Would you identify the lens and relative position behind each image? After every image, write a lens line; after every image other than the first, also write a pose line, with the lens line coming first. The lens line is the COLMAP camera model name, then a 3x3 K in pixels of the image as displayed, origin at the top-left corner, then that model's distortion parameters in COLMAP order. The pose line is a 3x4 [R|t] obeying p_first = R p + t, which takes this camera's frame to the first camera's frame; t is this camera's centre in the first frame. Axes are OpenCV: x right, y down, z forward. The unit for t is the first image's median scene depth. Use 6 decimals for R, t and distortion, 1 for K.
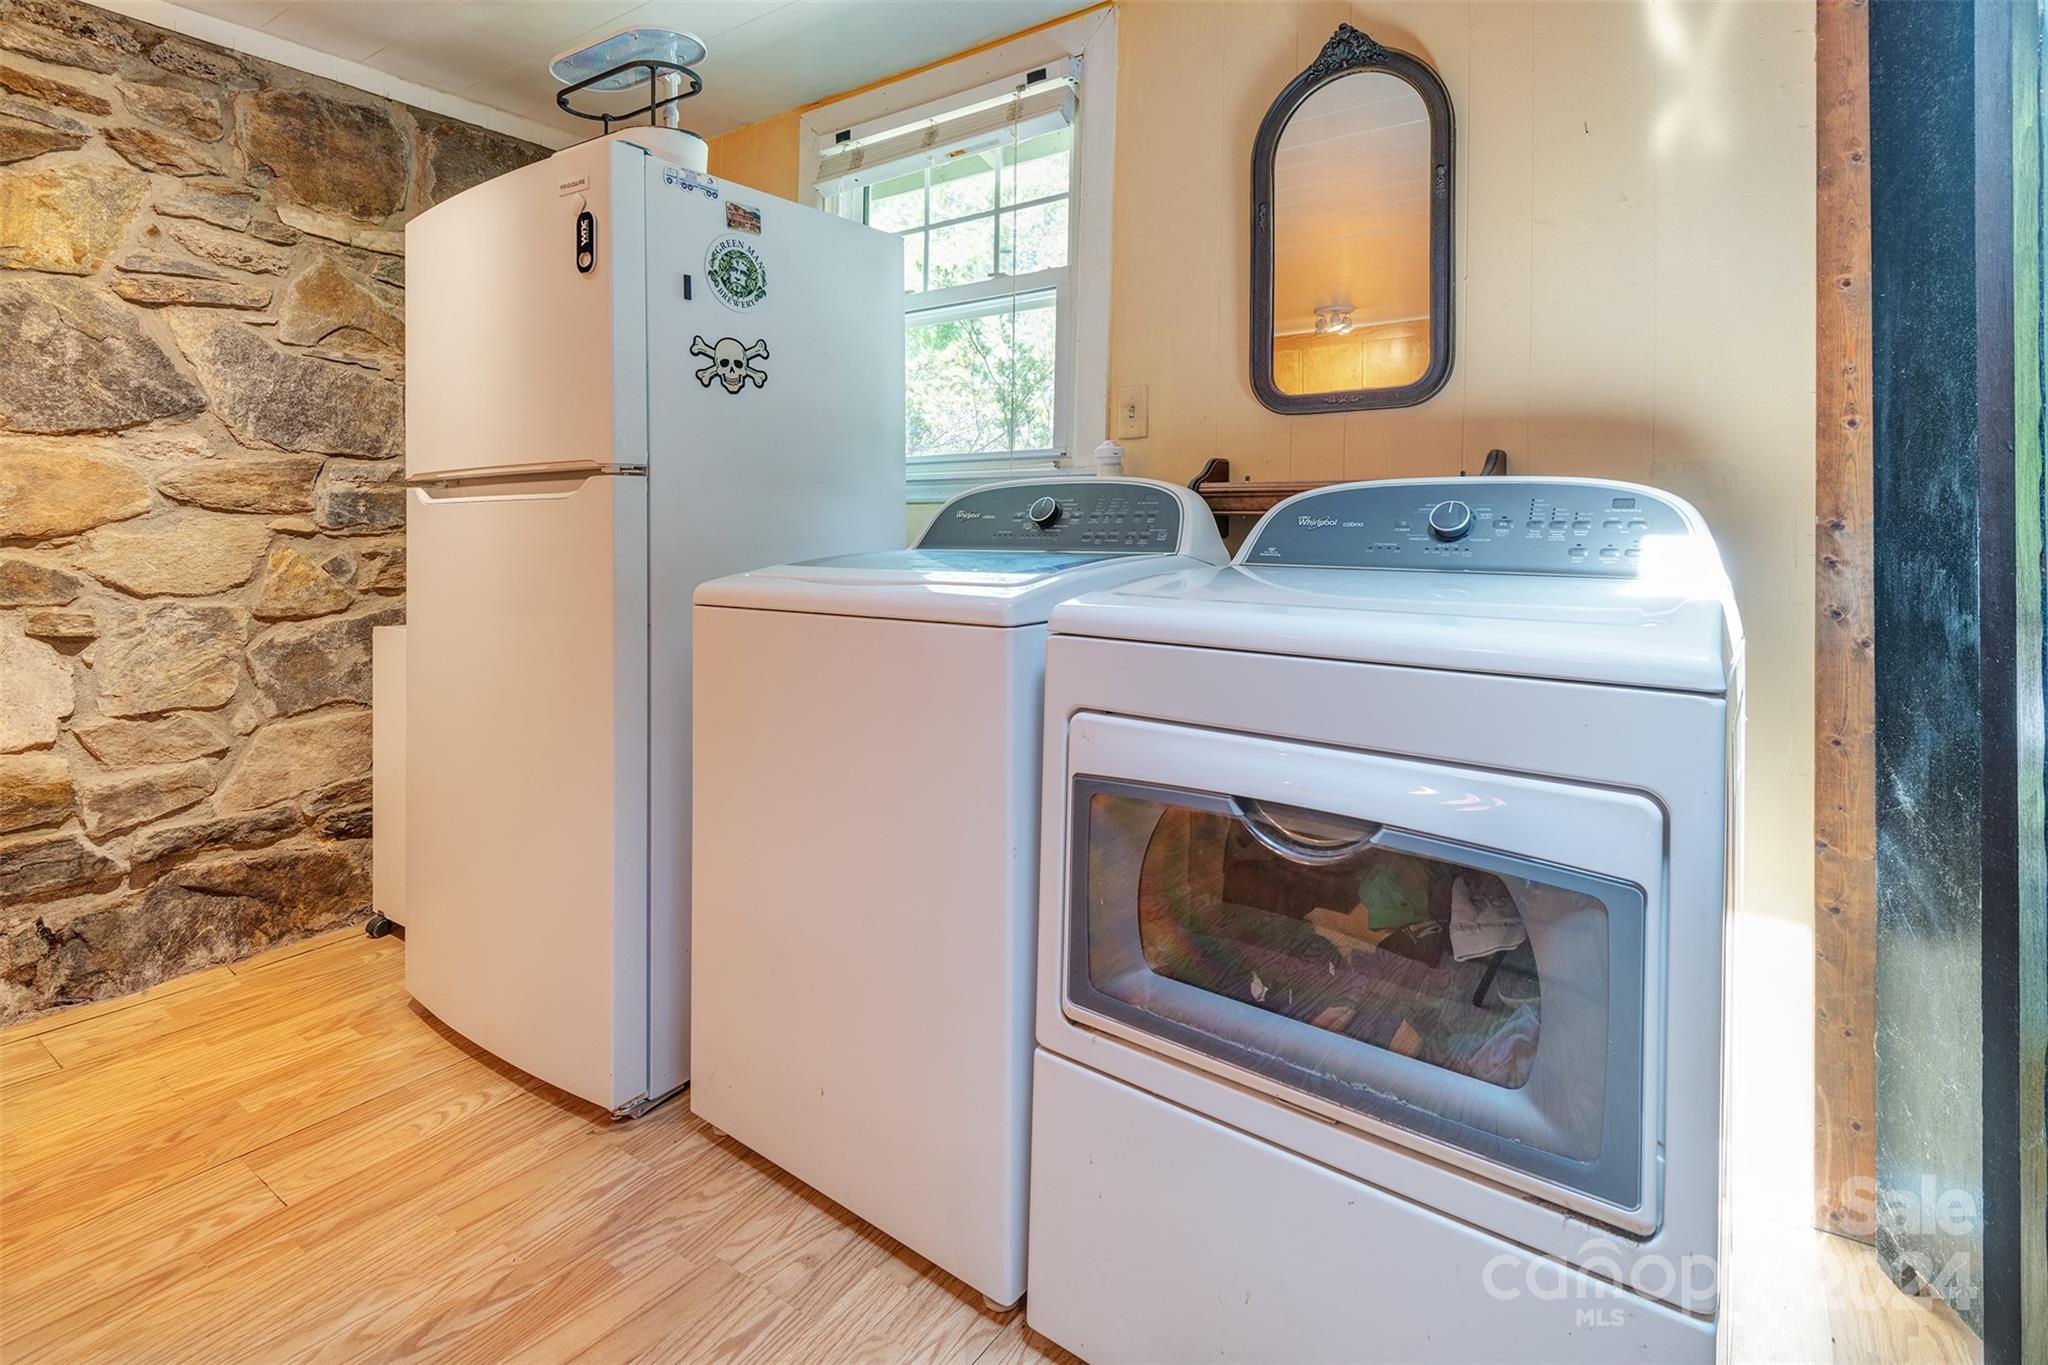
lens RADIAL K [[959.3, 0, 1046.9], [0, 959.3, 512.6], [0, 0, 1]] dist [0.025289, -0.016595]
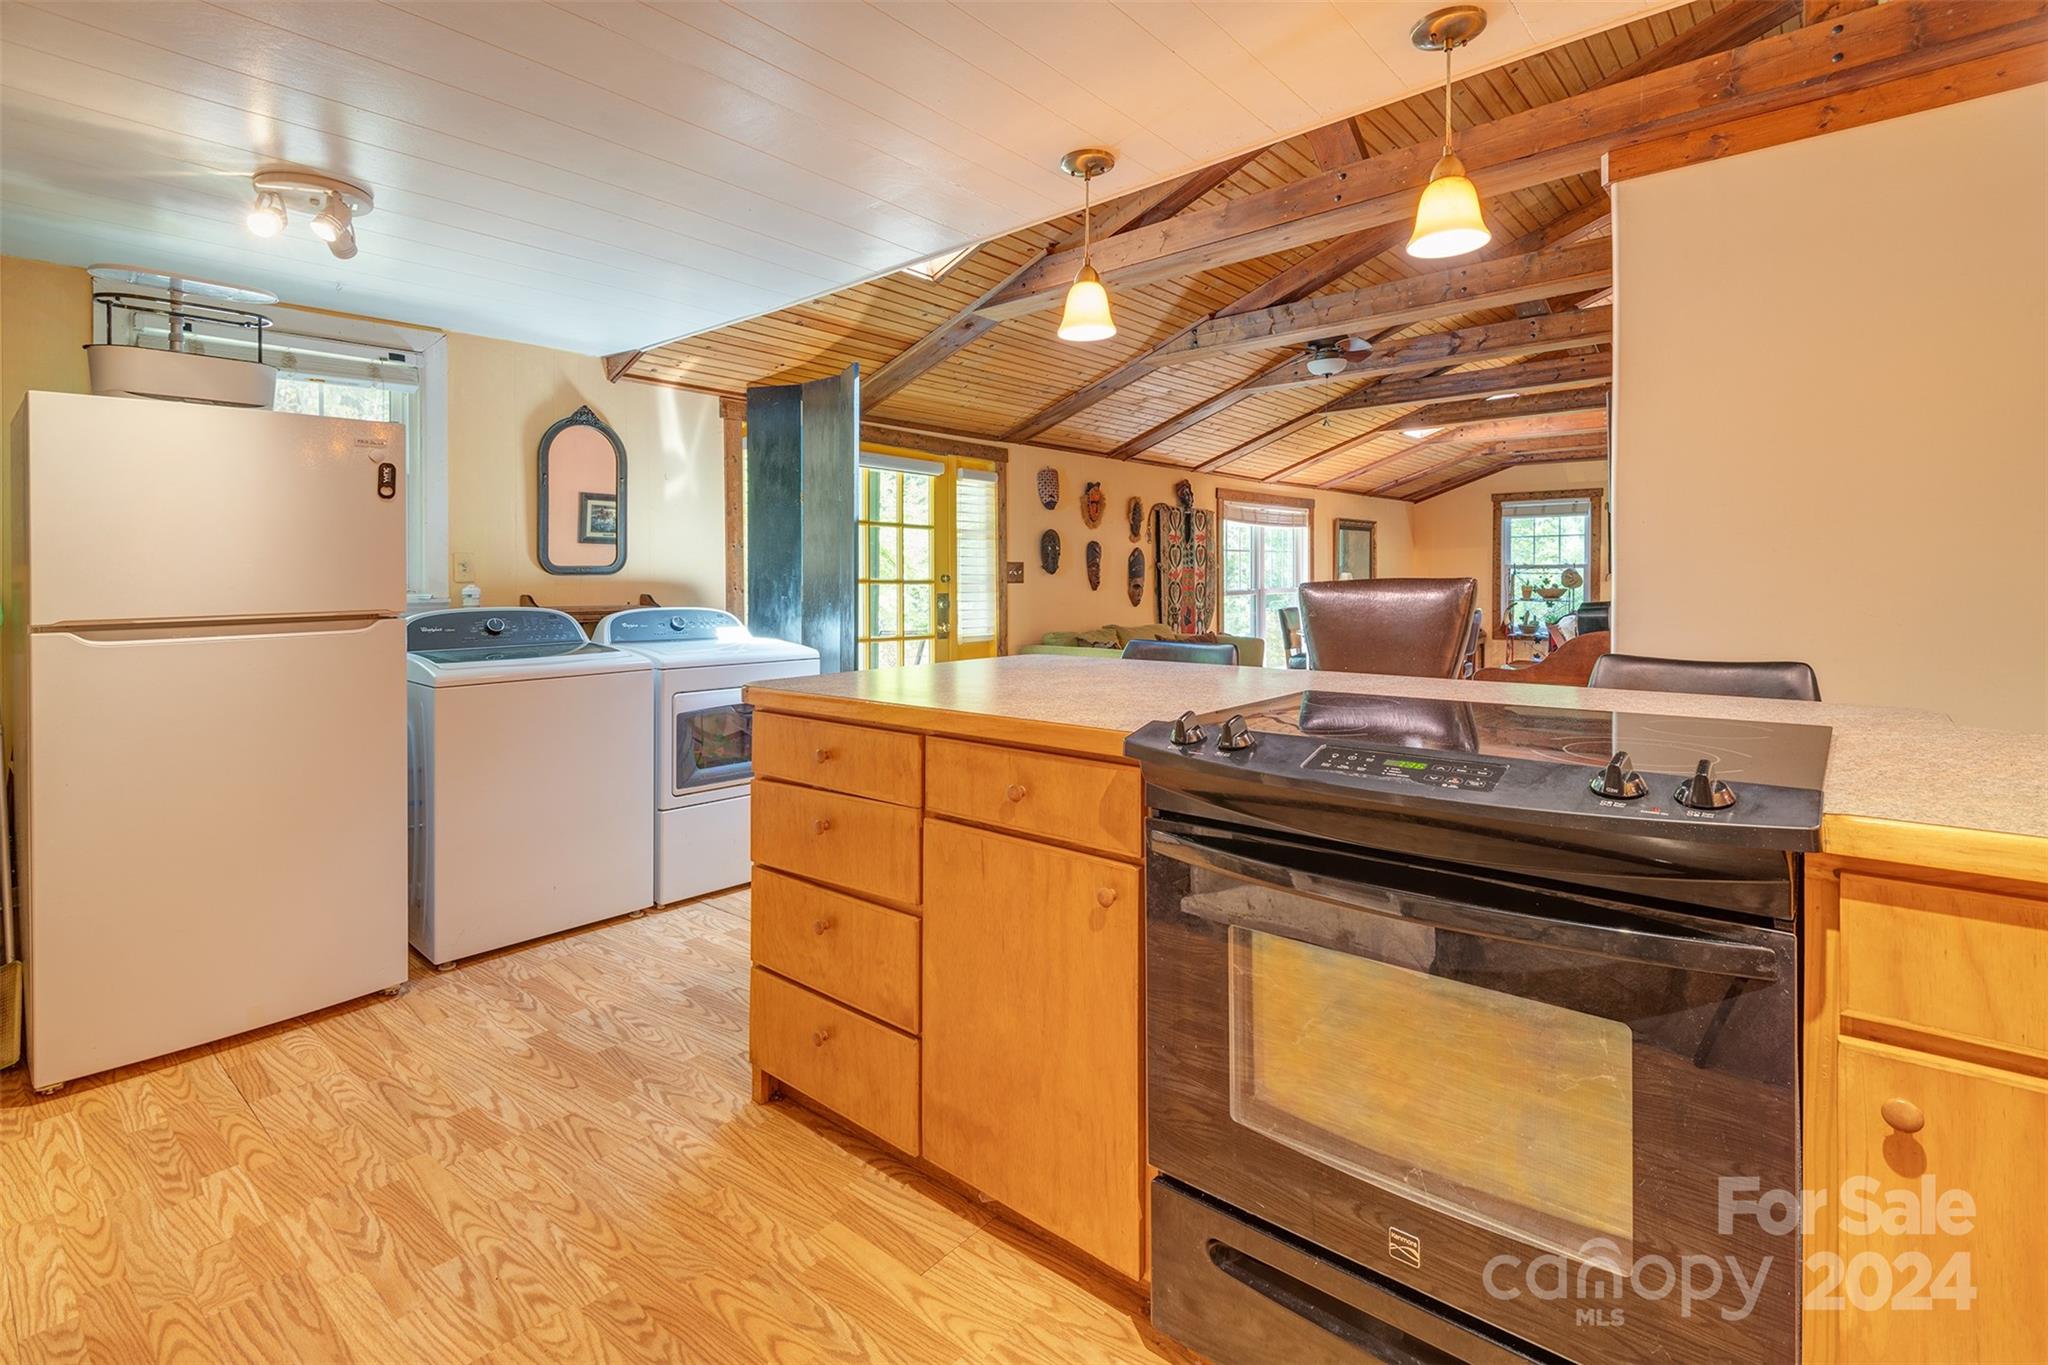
lens RADIAL K [[959.3, 0, 994.1], [0, 959.3, 582.3], [0, 0, 1]] dist [0.025289, -0.016595]
pose [[0.127298, -0.005010, 0.991852, -1.529703], [-0.000925, 0.999986, 0.005170, -0.085745], [-0.991864, -0.001576, 0.127291, -0.207003]]
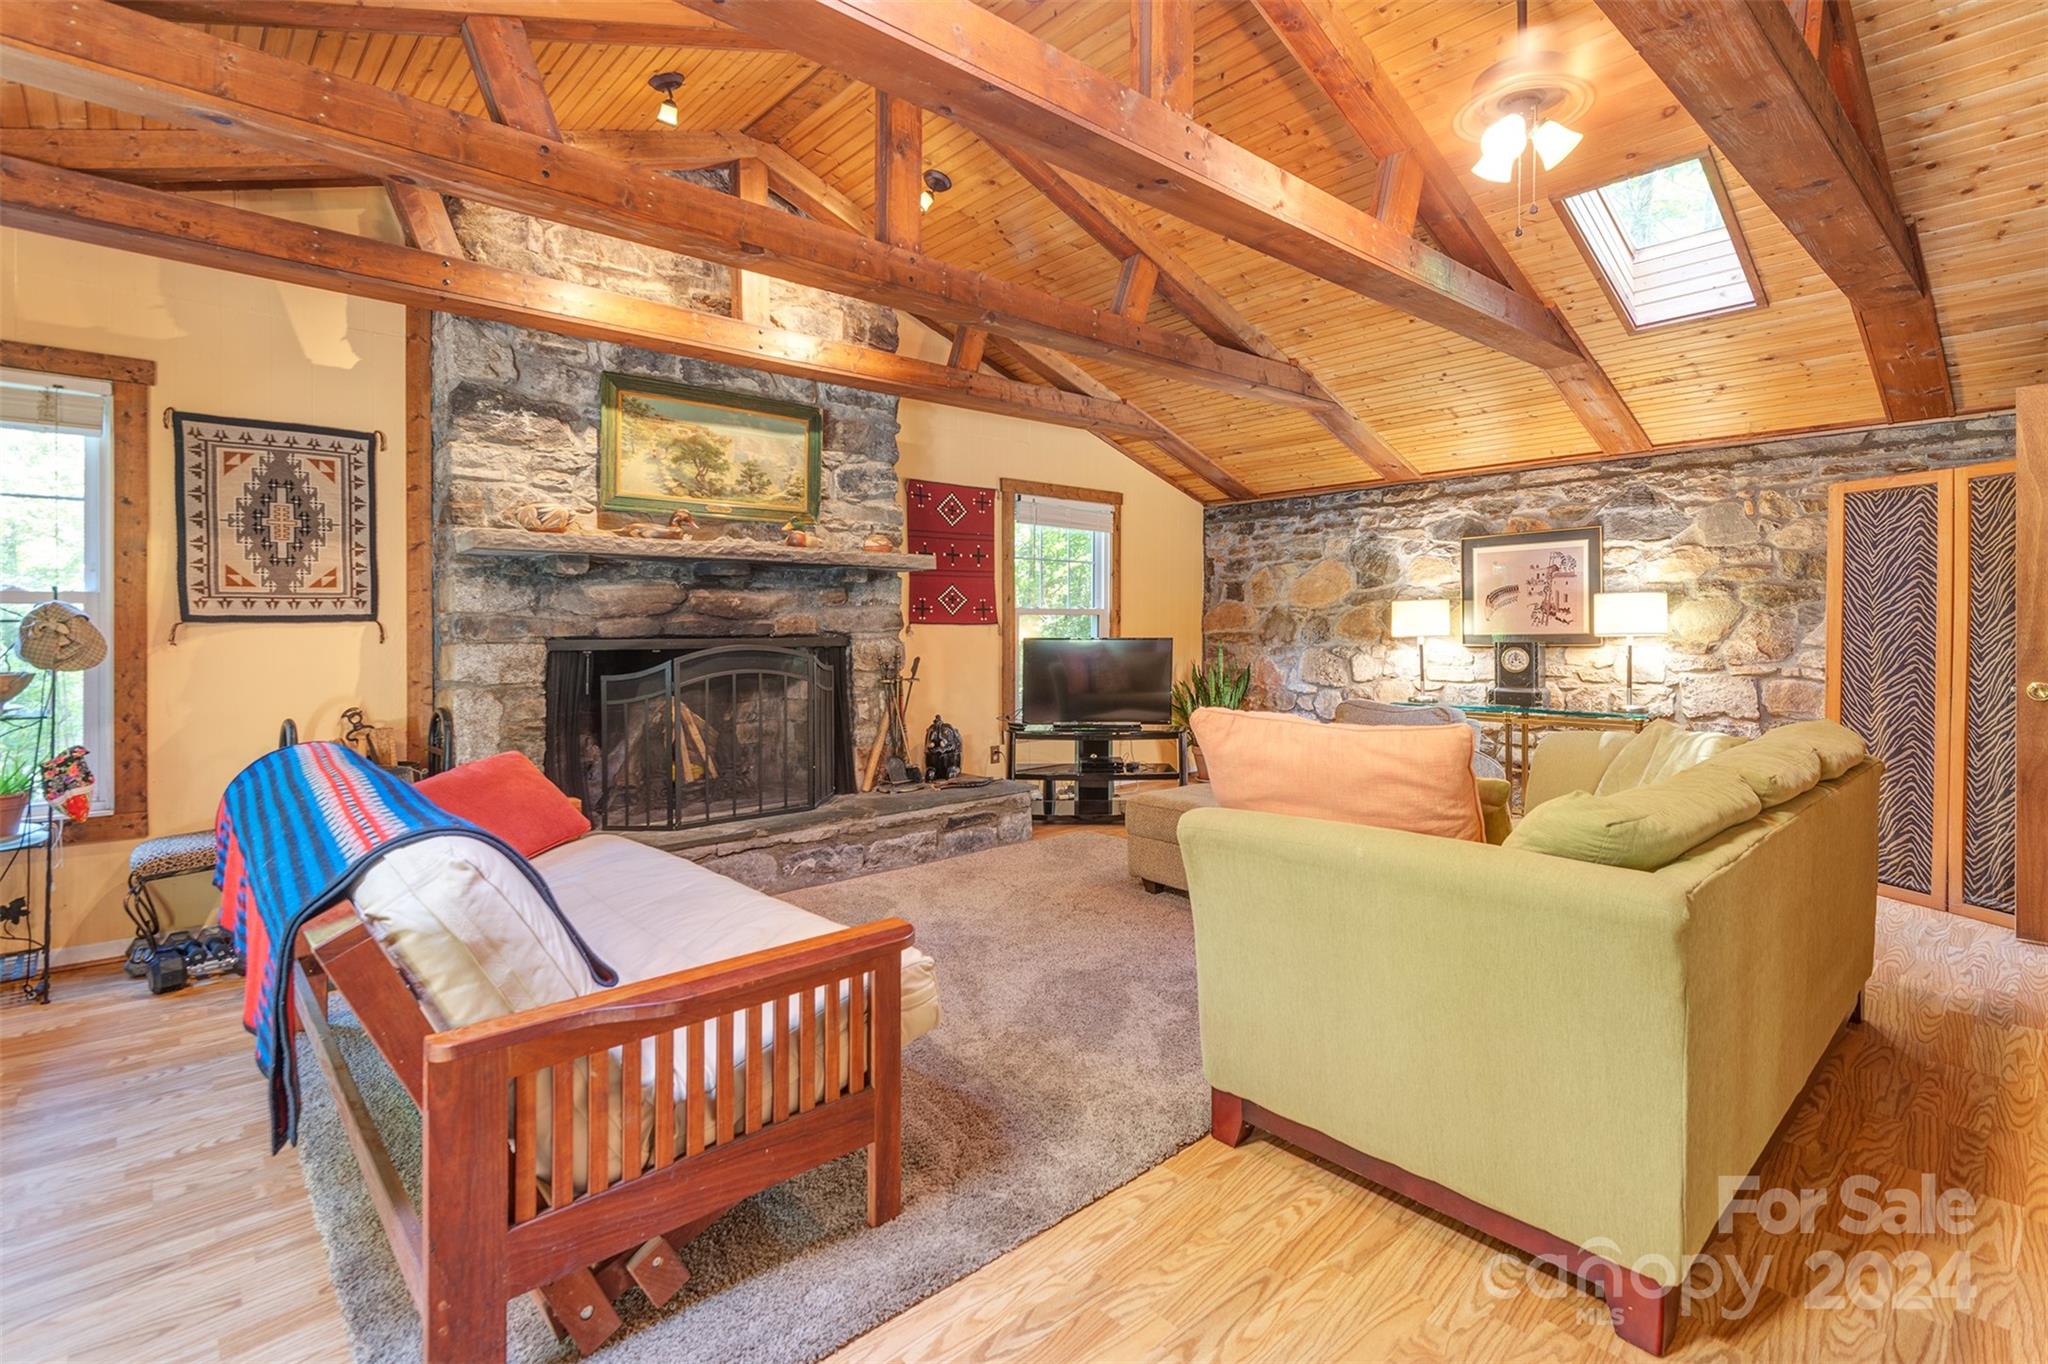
lens RADIAL K [[959.3, 0, 1054.2], [0, 959.3, 625.2], [0, 0, 1]] dist [0.025289, -0.016595]
pose [[-0.976112, 0.005254, 0.217205, 1.961752], [0.003406, 0.999955, -0.008881, -0.081109], [-0.217242, -0.007929, -0.976086, -1.412280]]
